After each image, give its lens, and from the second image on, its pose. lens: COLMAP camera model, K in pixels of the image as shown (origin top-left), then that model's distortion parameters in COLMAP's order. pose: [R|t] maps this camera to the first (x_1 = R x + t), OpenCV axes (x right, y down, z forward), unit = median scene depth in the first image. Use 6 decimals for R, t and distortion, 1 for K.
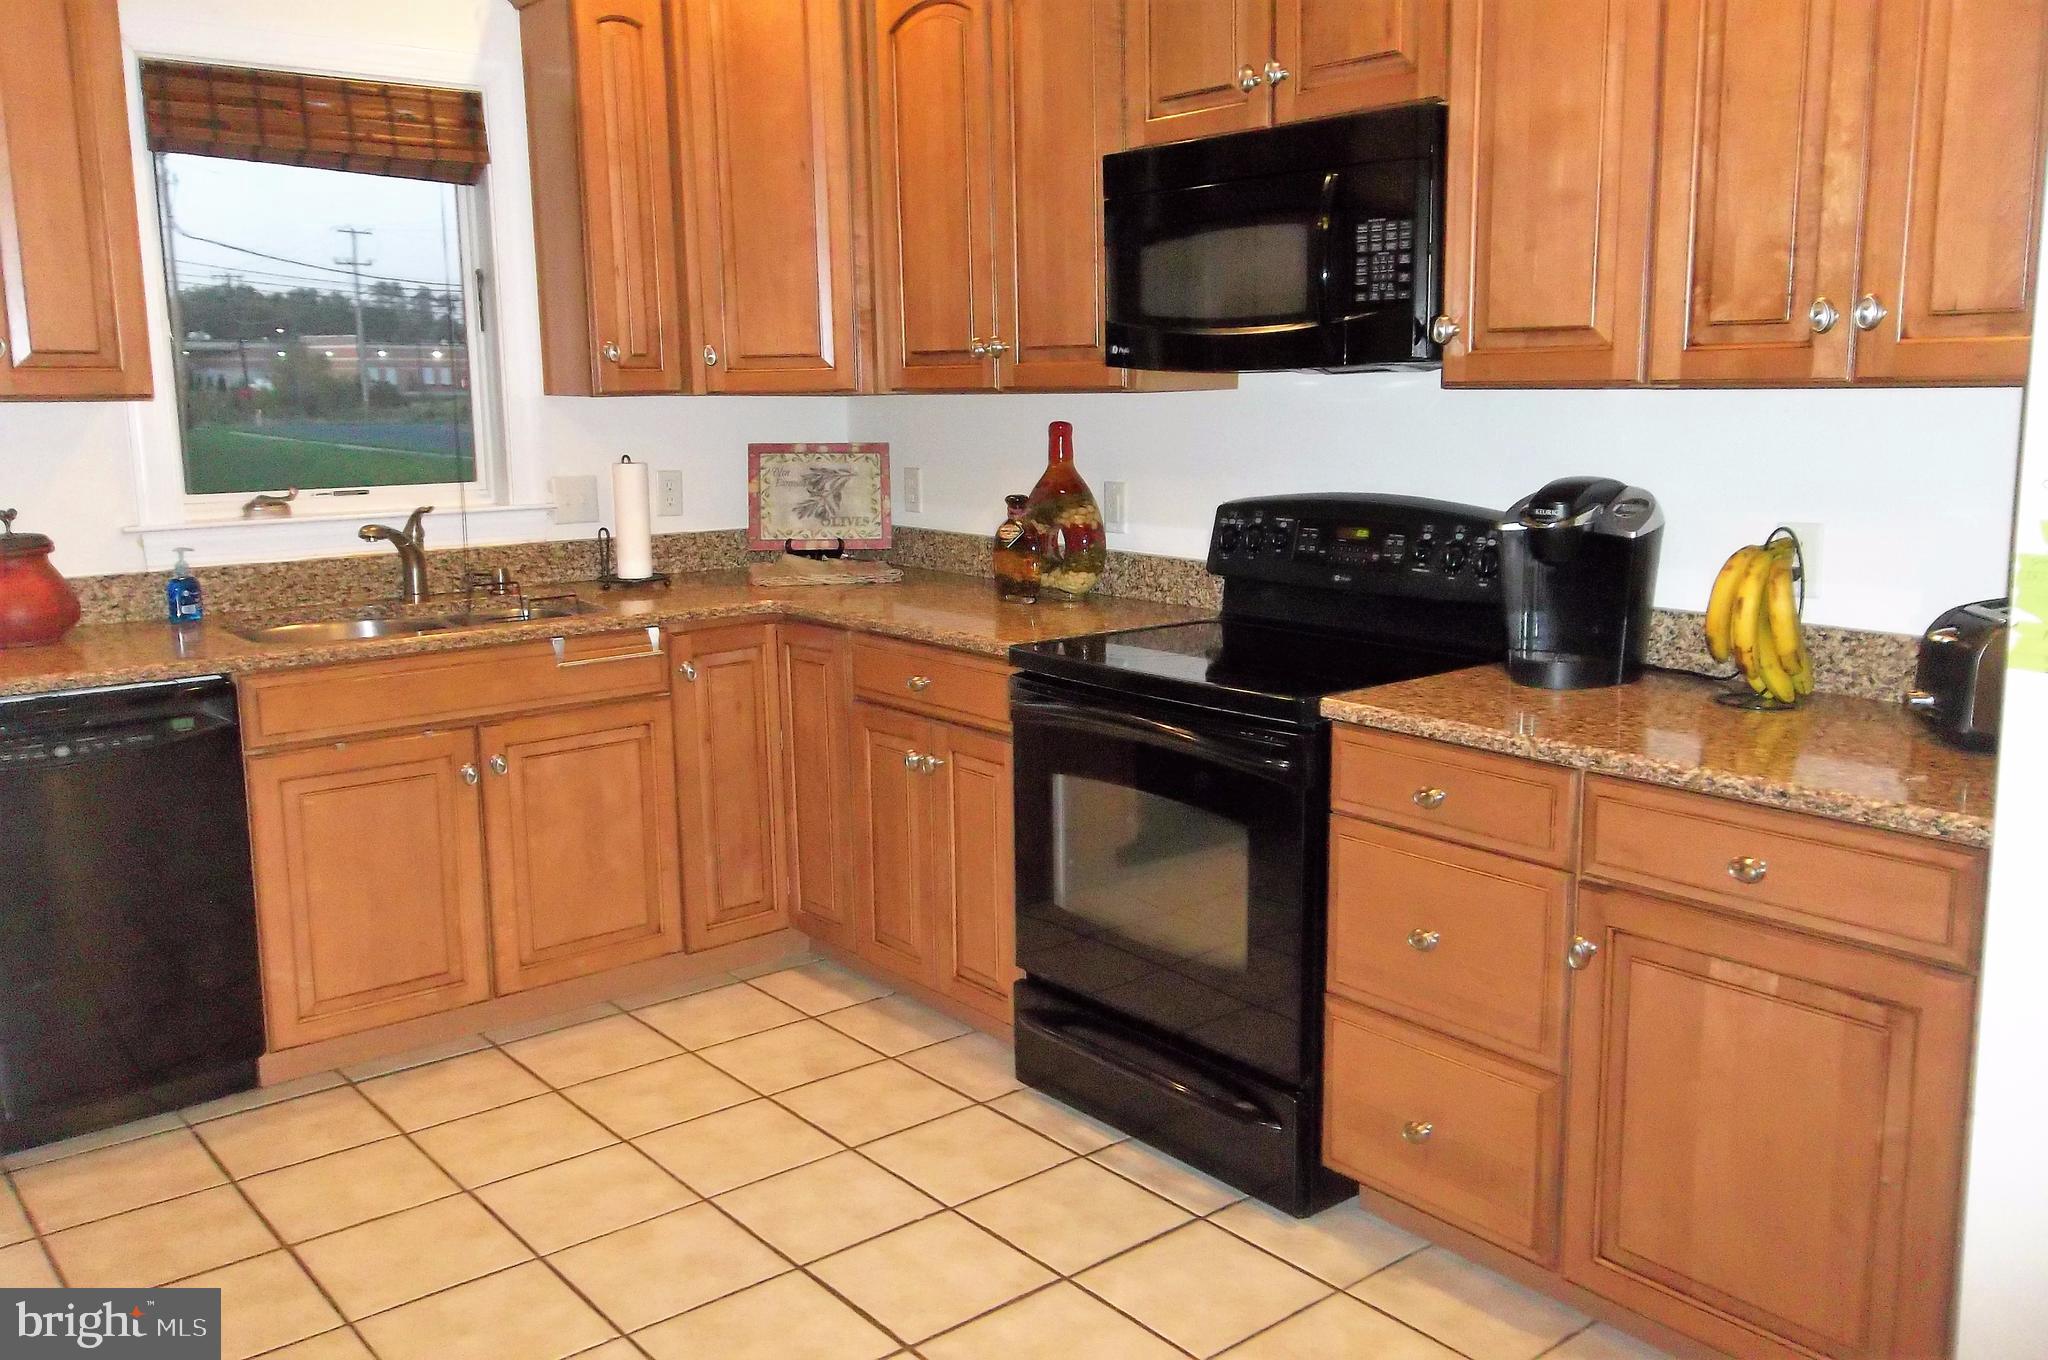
lens RADIAL K [[1689.1, 0, 1030.0], [0, 1689.1, 669.8], [0, 0, 1]] dist [0.013855, -0.004866]
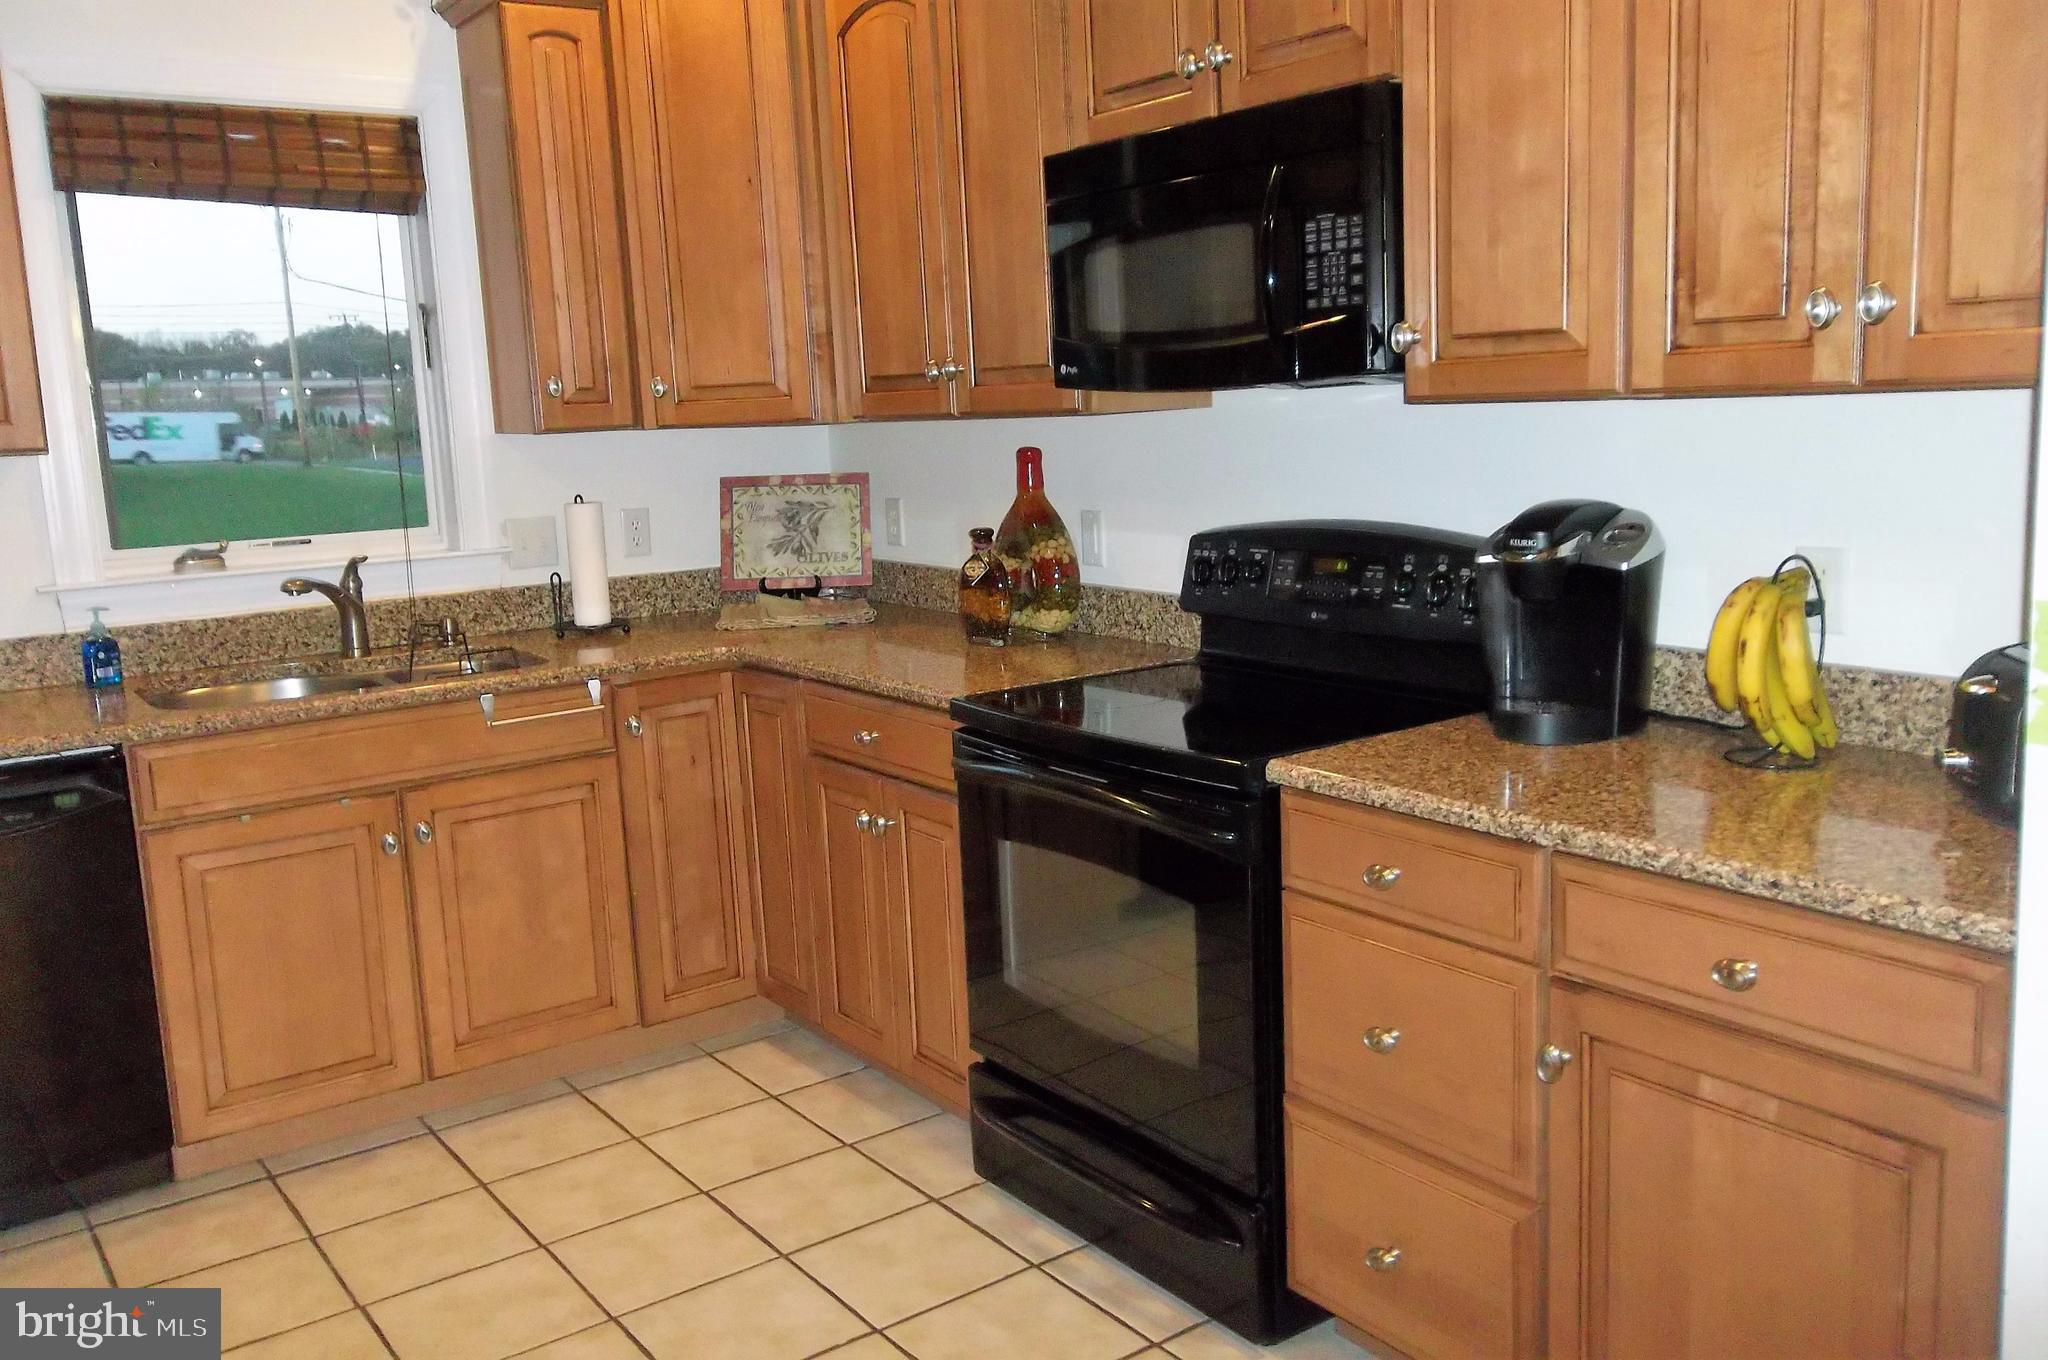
lens RADIAL K [[1689.1, 0, 1030.0], [0, 1689.1, 669.8], [0, 0, 1]] dist [0.013855, -0.004866]
pose [[0.997950, -0.020263, -0.060703, 0.072668], [0.019791, 0.999769, -0.008362, -0.017808], [0.060858, 0.007144, 0.998121, 0.080446]]
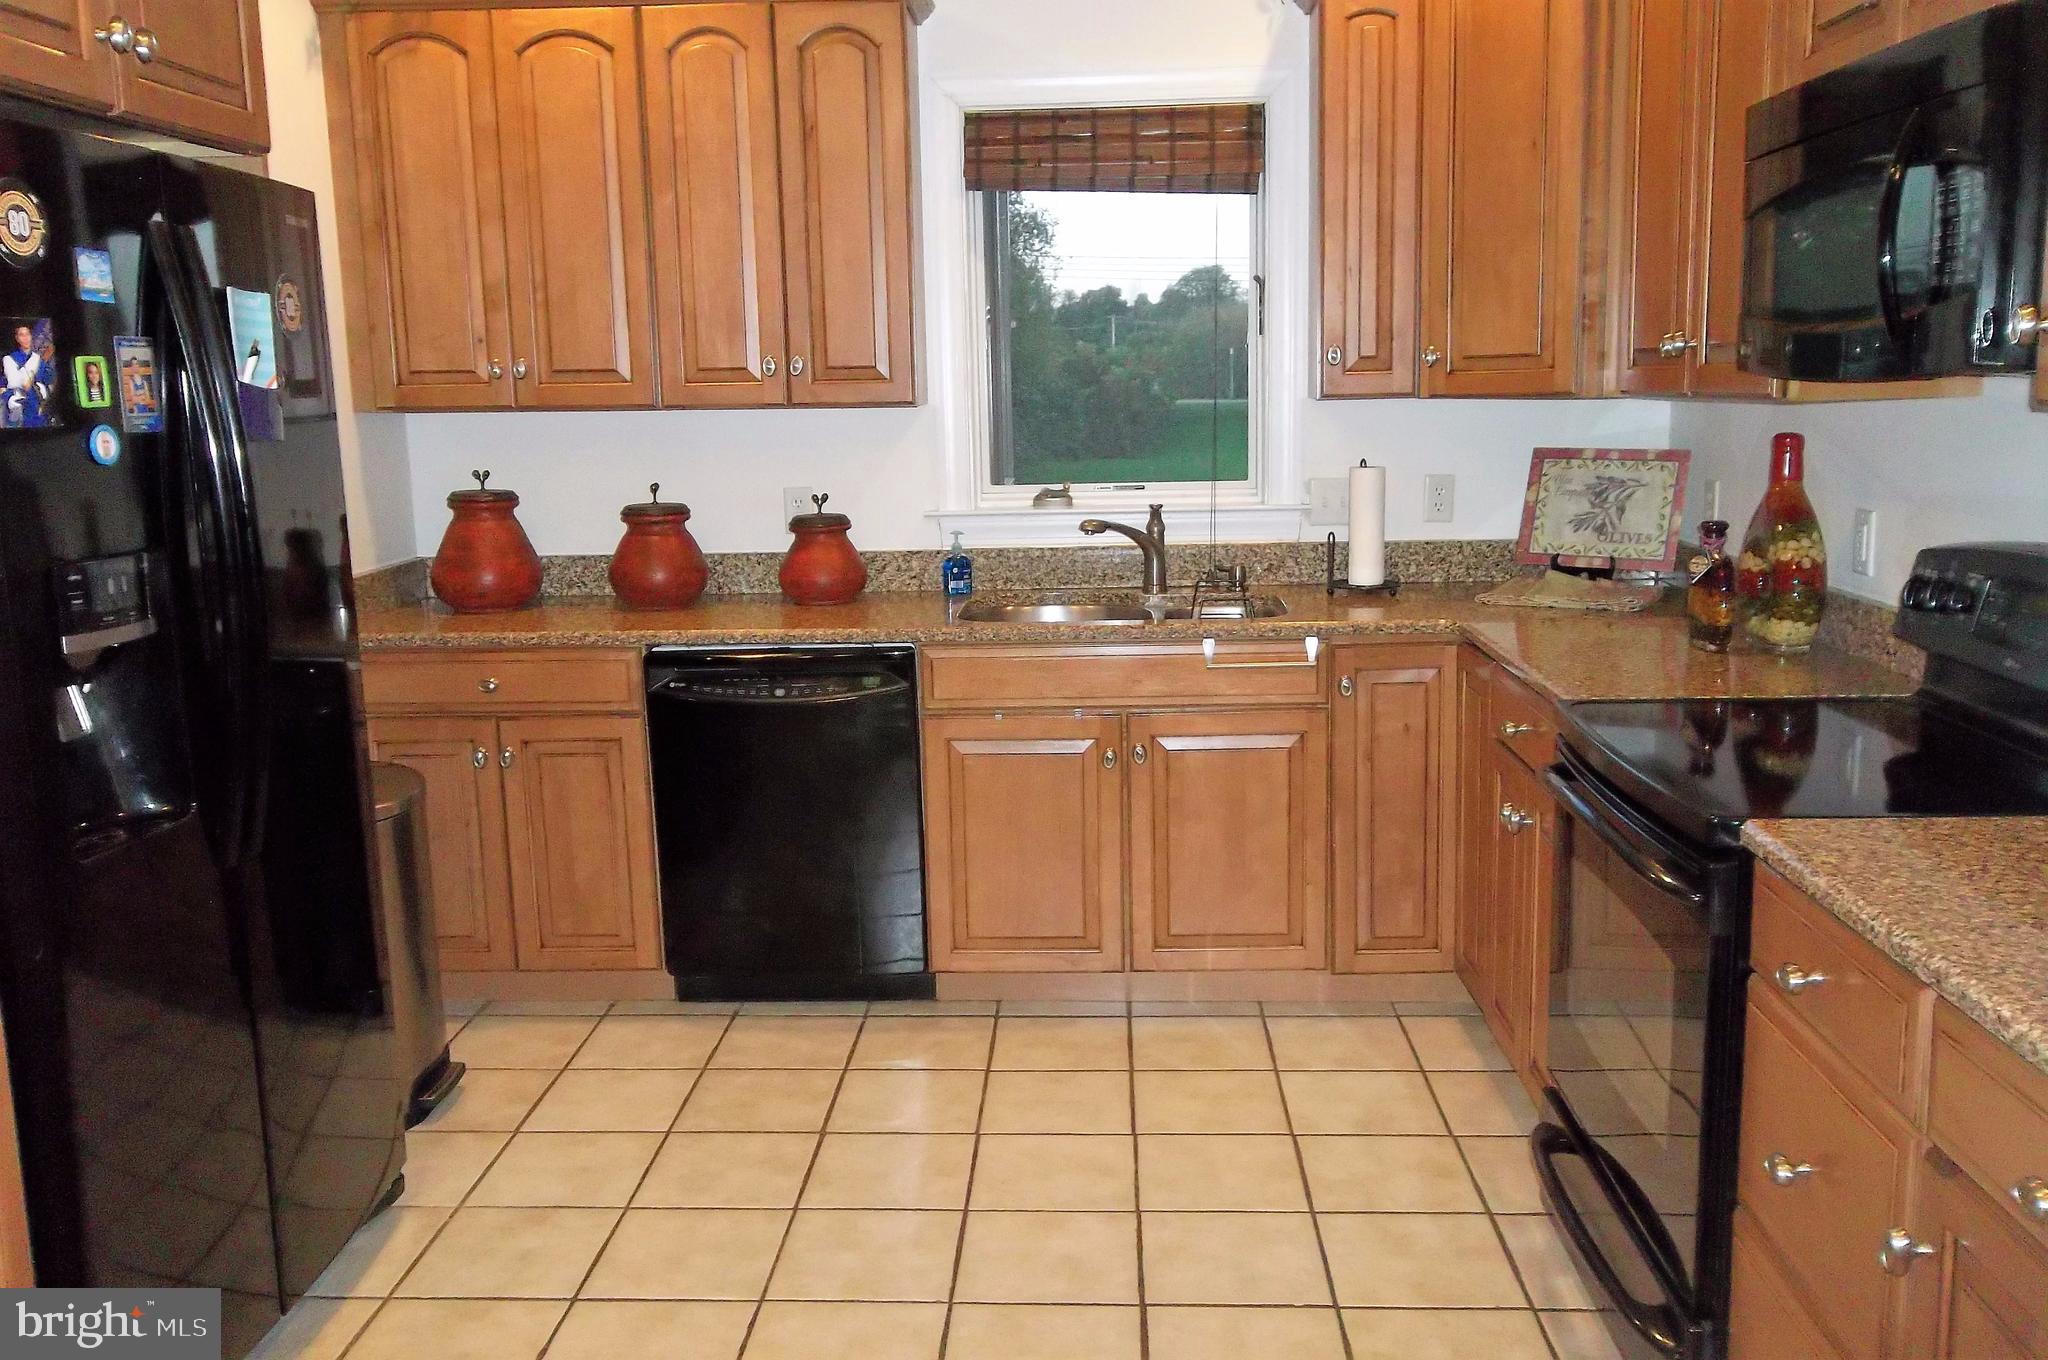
lens RADIAL K [[1681.5, 0, 1033.6], [0, 1681.5, 682.9], [0, 0, 1]] dist [-0.002659, -0.007565]
pose [[0.739942, 0.113828, -0.662970, 0.300559], [-0.099990, 0.993242, 0.058935, -0.039232], [0.665198, 0.022682, 0.746323, 0.162211]]
